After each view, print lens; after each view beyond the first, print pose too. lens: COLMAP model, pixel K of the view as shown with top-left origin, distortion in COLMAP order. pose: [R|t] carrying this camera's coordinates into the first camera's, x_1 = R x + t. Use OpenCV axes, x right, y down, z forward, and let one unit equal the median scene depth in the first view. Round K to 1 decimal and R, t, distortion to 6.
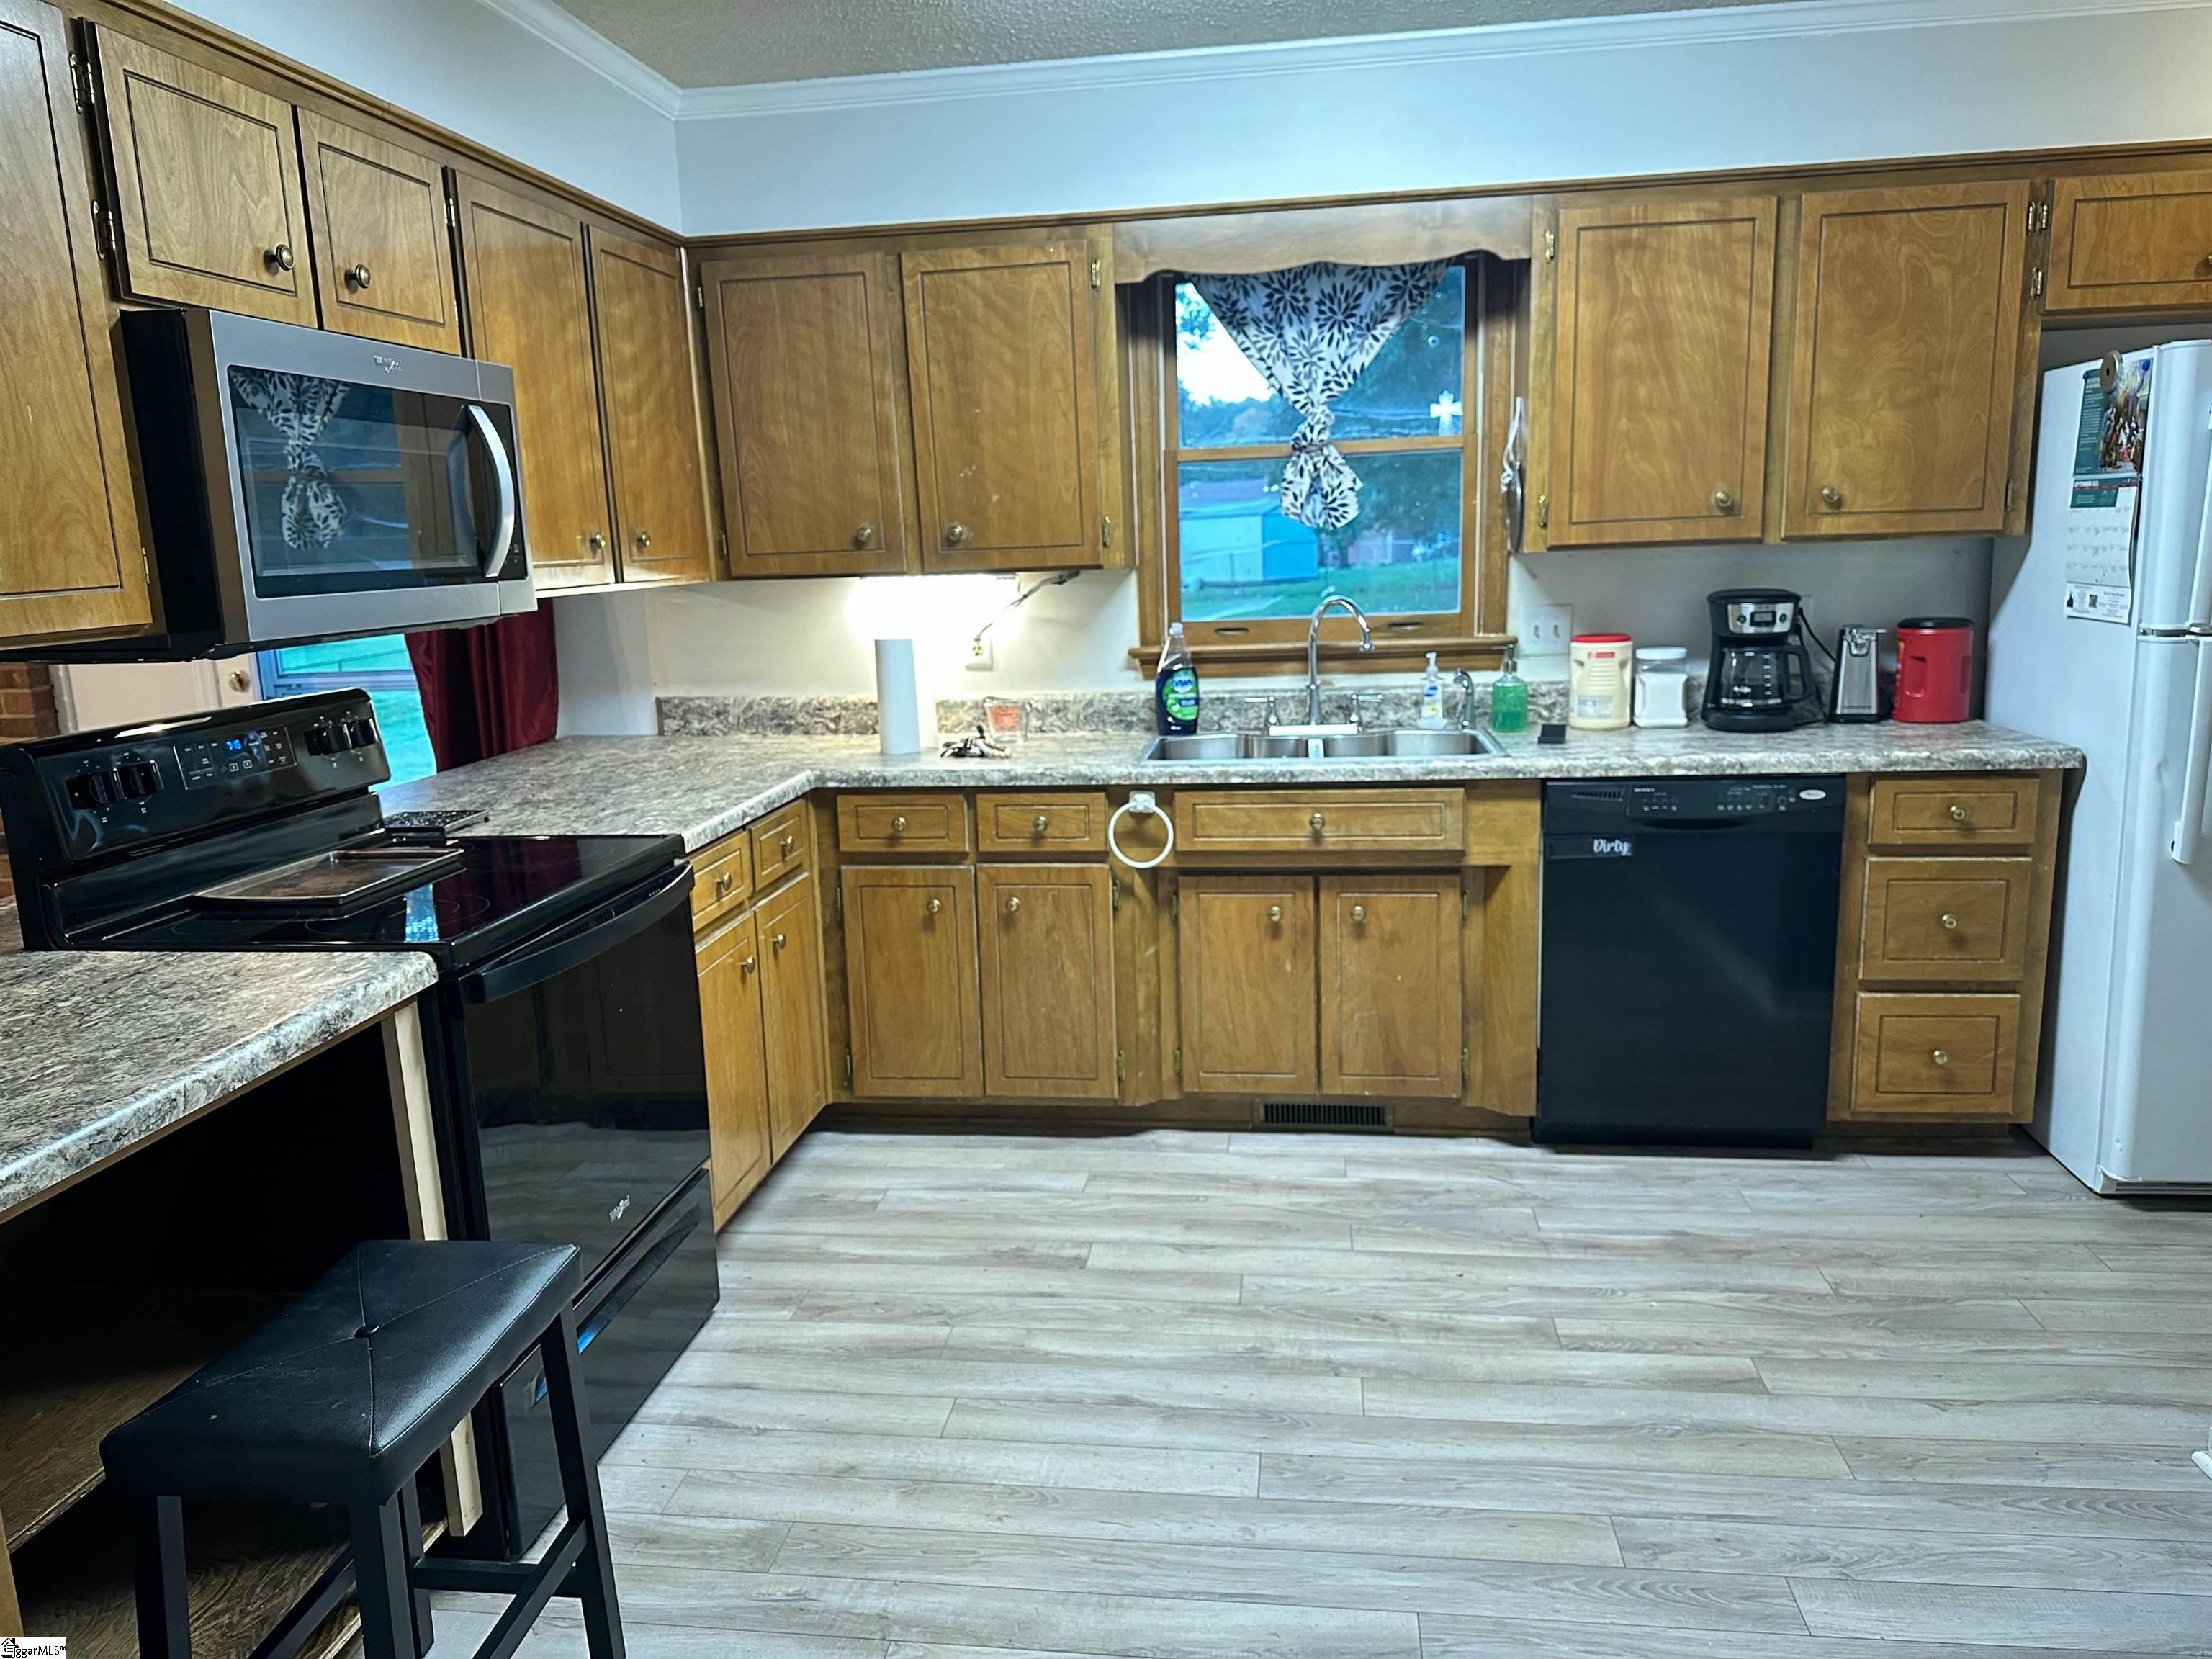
lens RADIAL K [[1535.5, 0, 1104.7], [0, 1535.5, 832.2], [0, 0, 1]] dist [-0.049333, -0.000819]
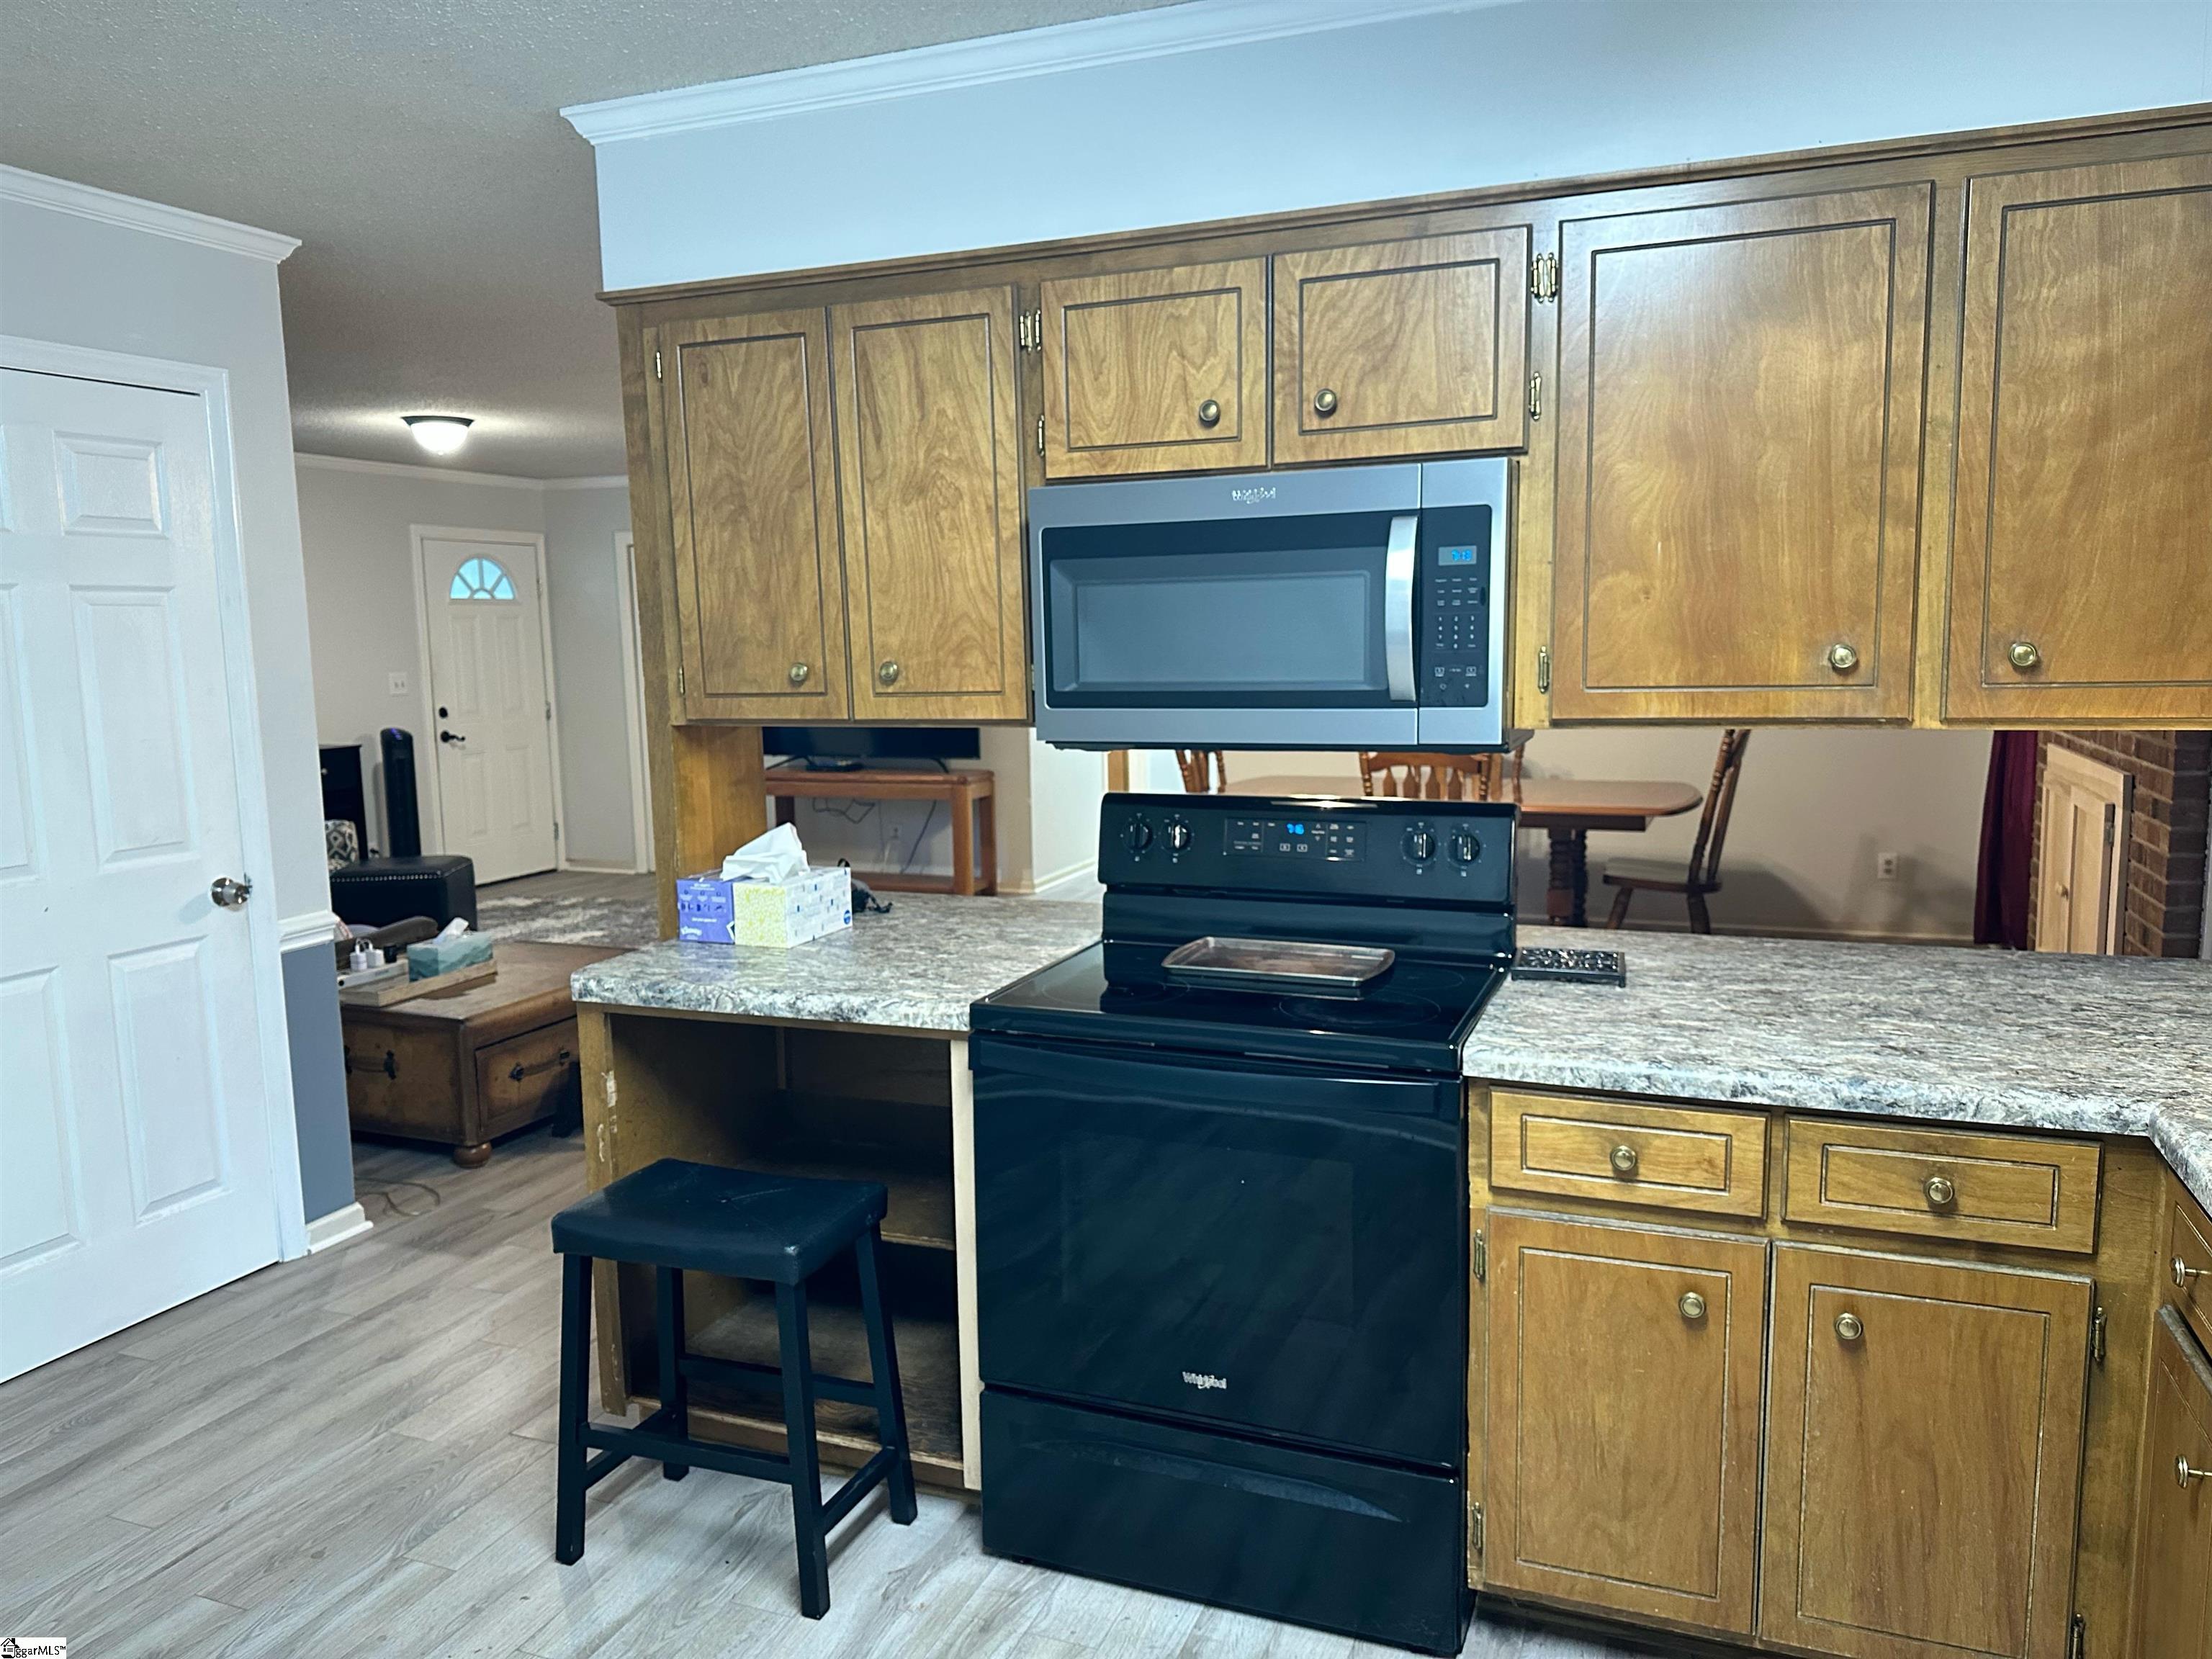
lens RADIAL K [[1568.1, 0, 1114.0], [0, 1568.1, 838.0], [0, 0, 1]] dist [0.049577, -0.047642]
pose [[-0.242093, 0.163490, -0.956380, 0.763941], [-0.155969, 0.966325, 0.204671, -0.350873], [0.957635, 0.198715, -0.208441, 1.437517]]
